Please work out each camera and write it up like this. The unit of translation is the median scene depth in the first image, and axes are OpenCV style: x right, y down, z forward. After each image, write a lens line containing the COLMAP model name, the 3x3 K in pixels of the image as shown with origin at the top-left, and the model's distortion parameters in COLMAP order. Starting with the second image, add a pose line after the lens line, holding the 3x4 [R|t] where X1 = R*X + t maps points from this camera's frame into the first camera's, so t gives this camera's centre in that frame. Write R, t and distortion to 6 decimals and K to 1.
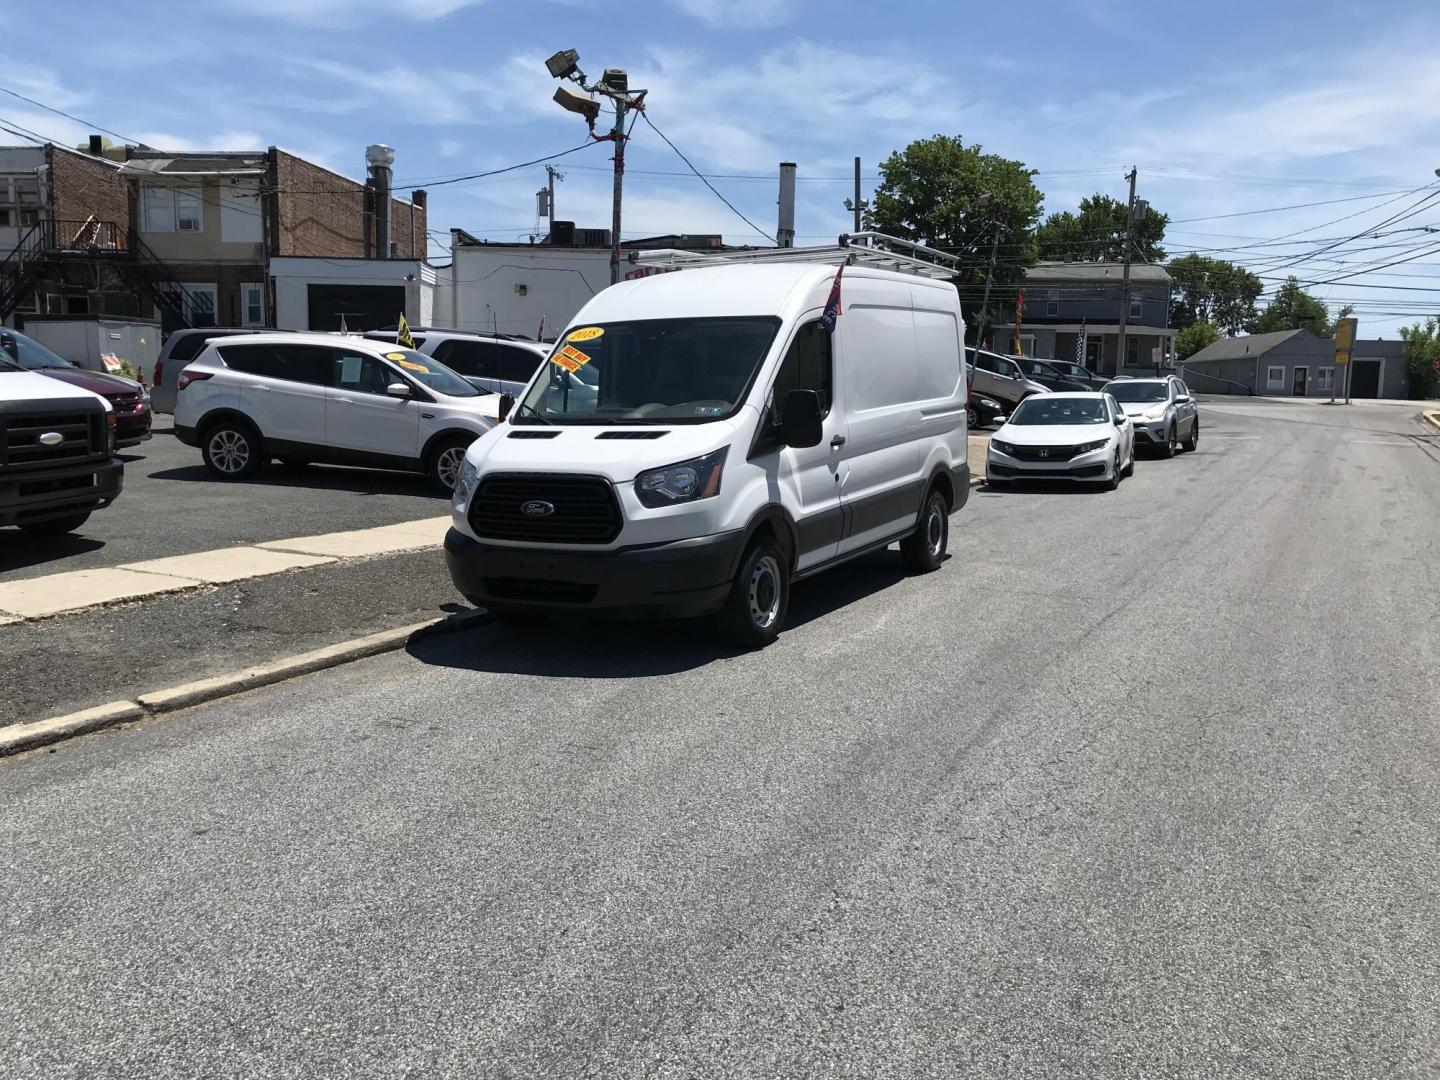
lens RADIAL K [[1220.3, 0, 720.0], [0, 1220.3, 540.0], [0, 0, 1]] dist [0.022568, -0.007953]
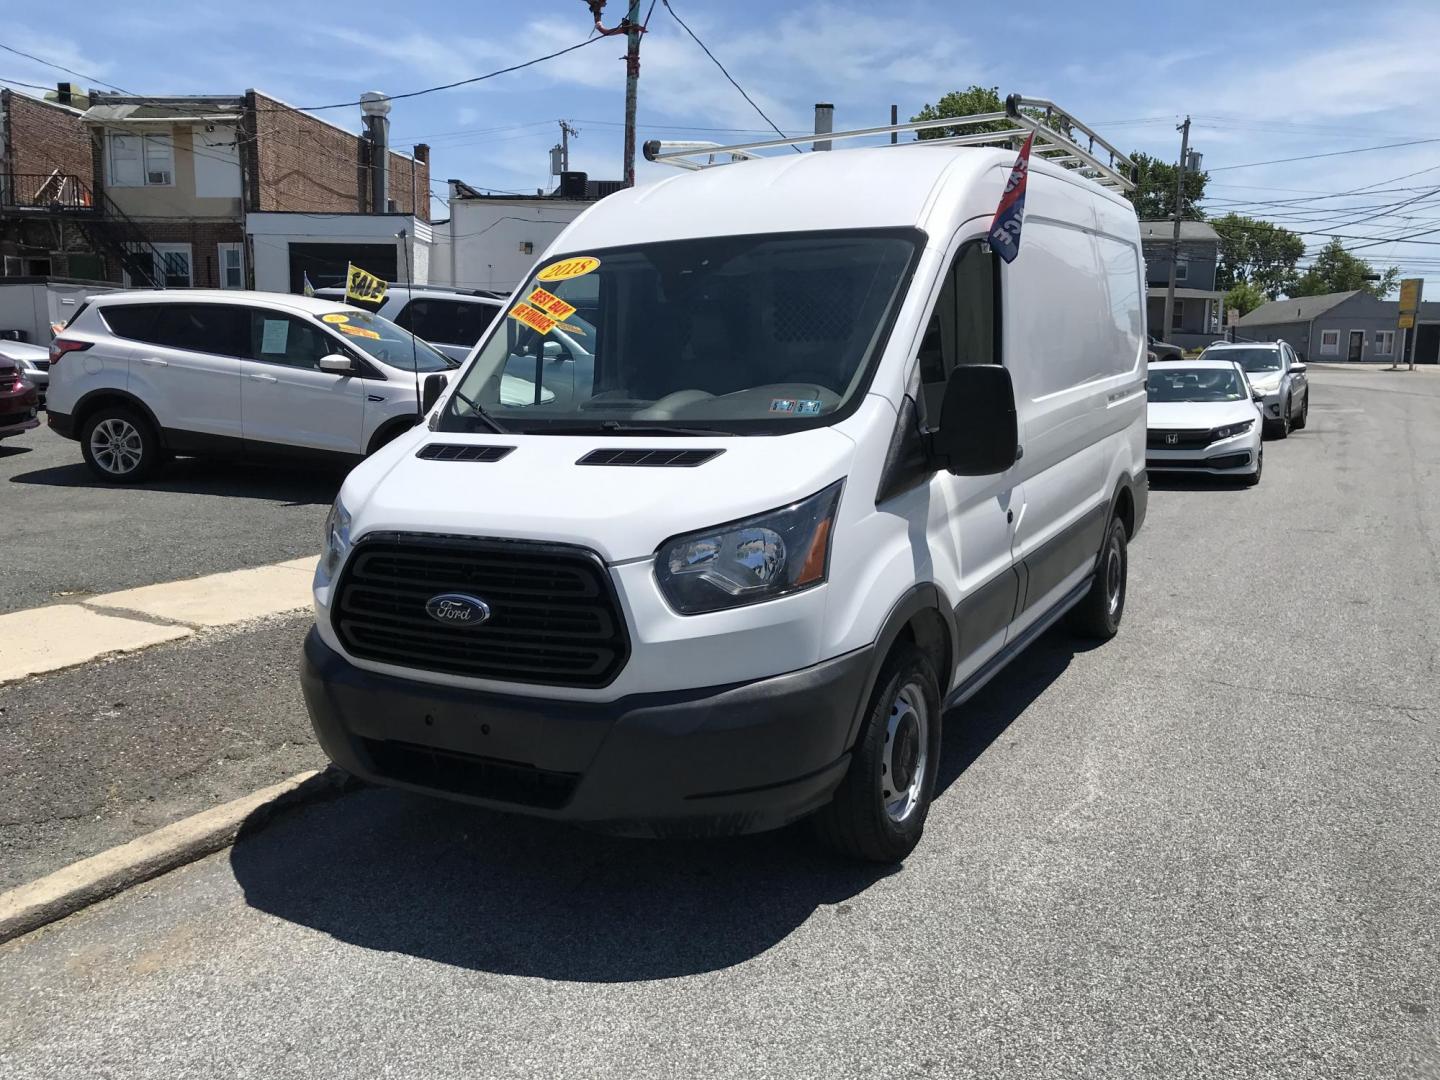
lens RADIAL K [[1201.9, 0, 709.6], [0, 1201.9, 542.0], [0, 0, 1]] dist [0.014160, 0.005346]
pose [[0.999710, -0.001156, -0.024039, -0.010889], [0.001863, 0.999566, 0.029388, -0.020205], [0.023994, -0.029425, 0.999279, 0.155207]]
